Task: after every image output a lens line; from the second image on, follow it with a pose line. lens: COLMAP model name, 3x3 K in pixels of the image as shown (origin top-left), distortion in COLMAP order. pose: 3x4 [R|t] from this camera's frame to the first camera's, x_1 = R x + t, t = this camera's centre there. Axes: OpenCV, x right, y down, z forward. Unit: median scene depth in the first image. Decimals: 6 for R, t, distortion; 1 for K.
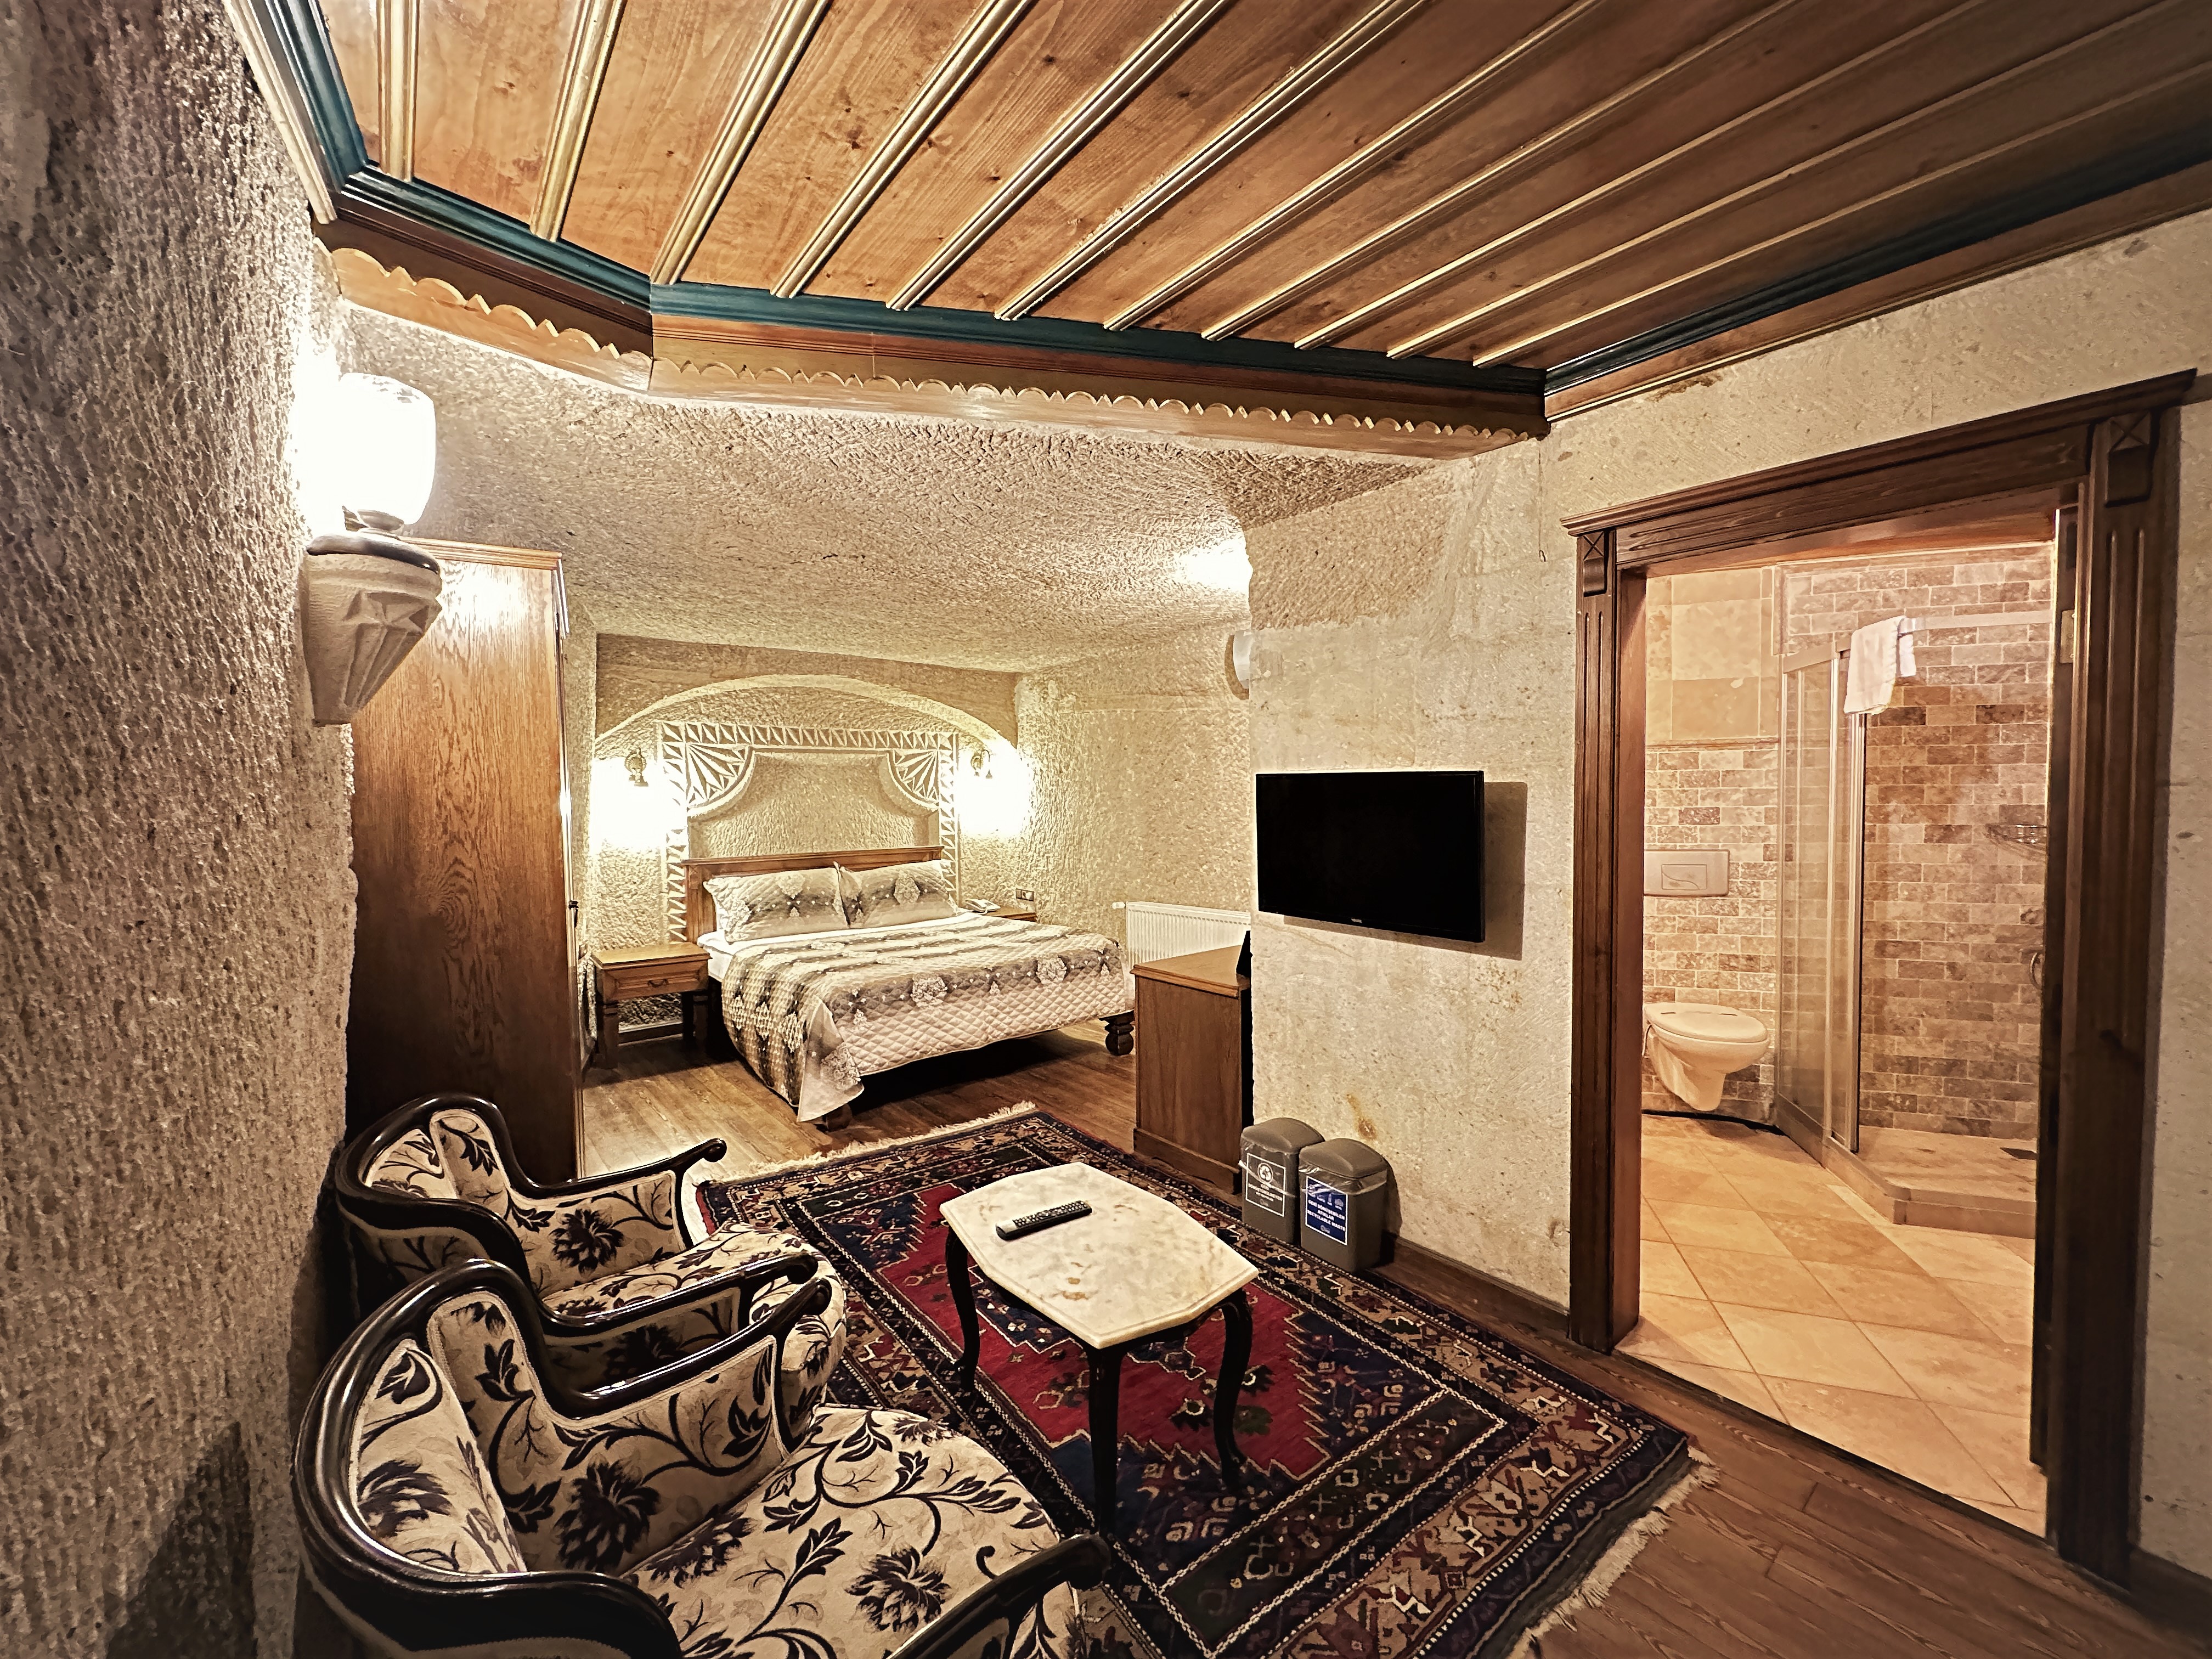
lens RADIAL K [[885.2, 0, 1120.0], [0, 885.2, 837.8], [0, 0, 1]] dist [-0.001399, -0.000507]
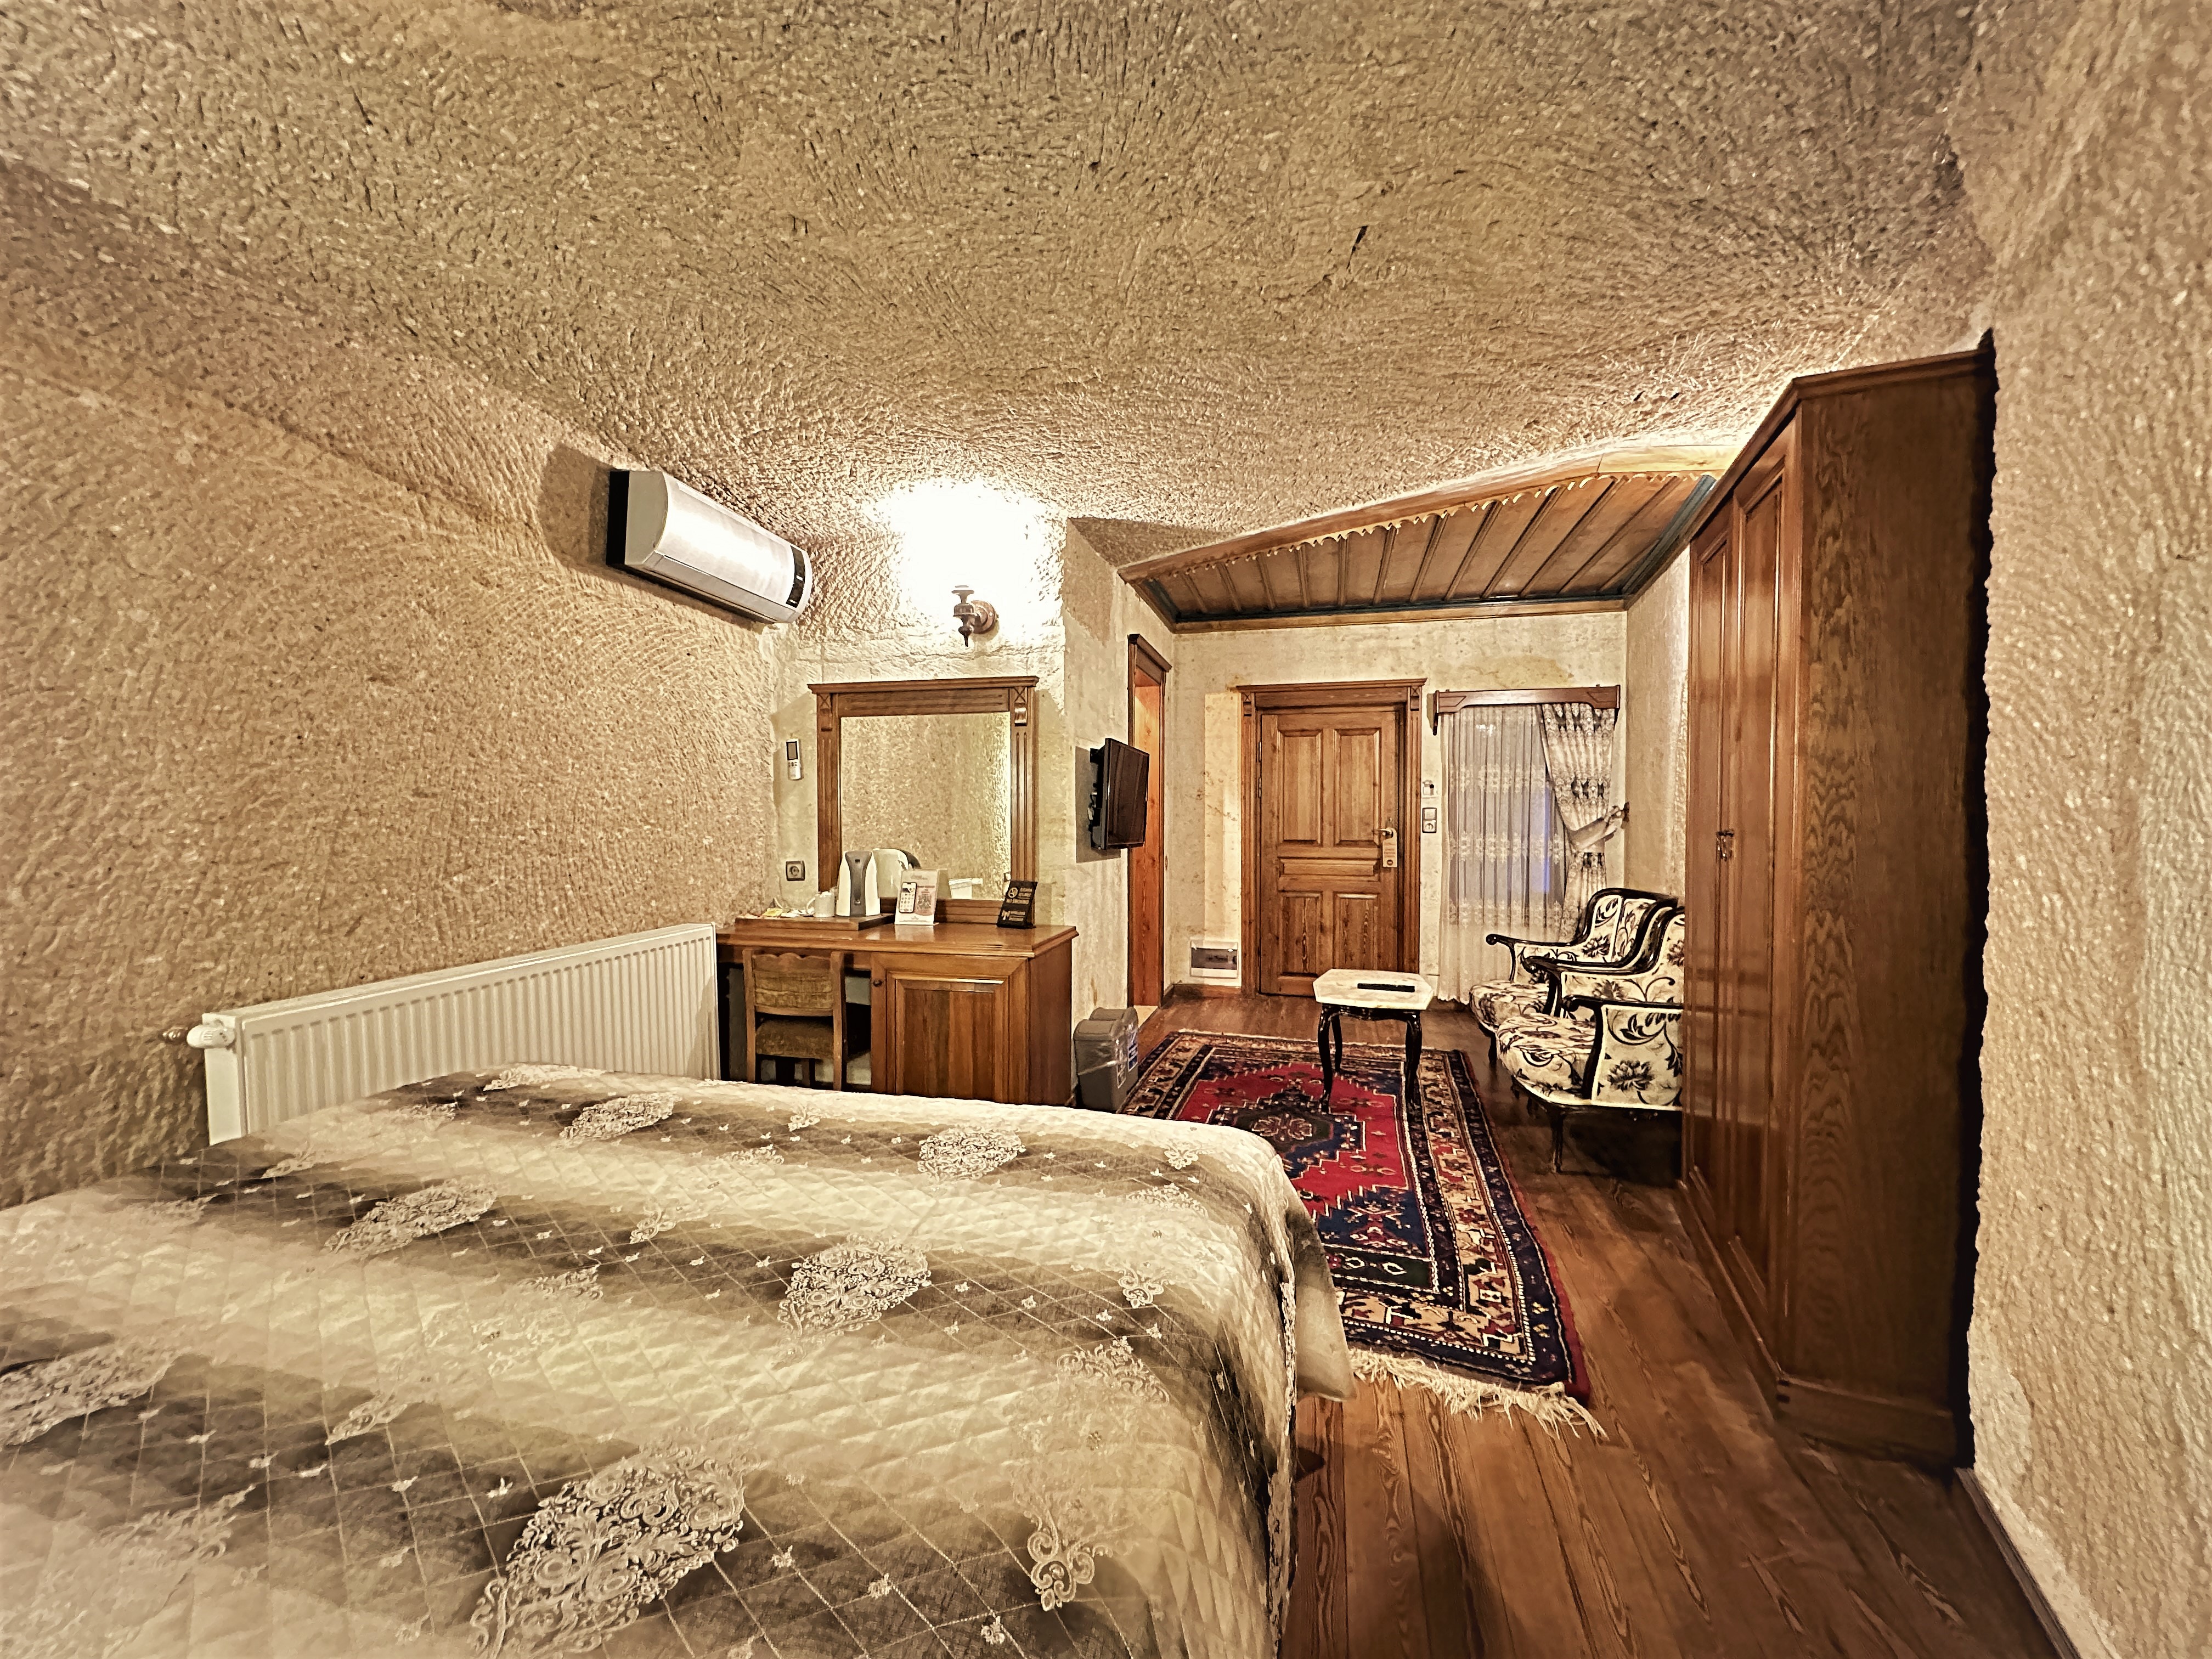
lens RADIAL K [[885.2, 0, 1102.0], [0, 885.2, 835.8], [0, 0, 1]] dist [-0.001399, -0.000507]
pose [[-0.584809, -0.002486, 0.811167, -0.583366], [0.051513, 0.997863, 0.040197, 0.011127], [-0.809534, 0.065293, -0.583431, 1.204696]]
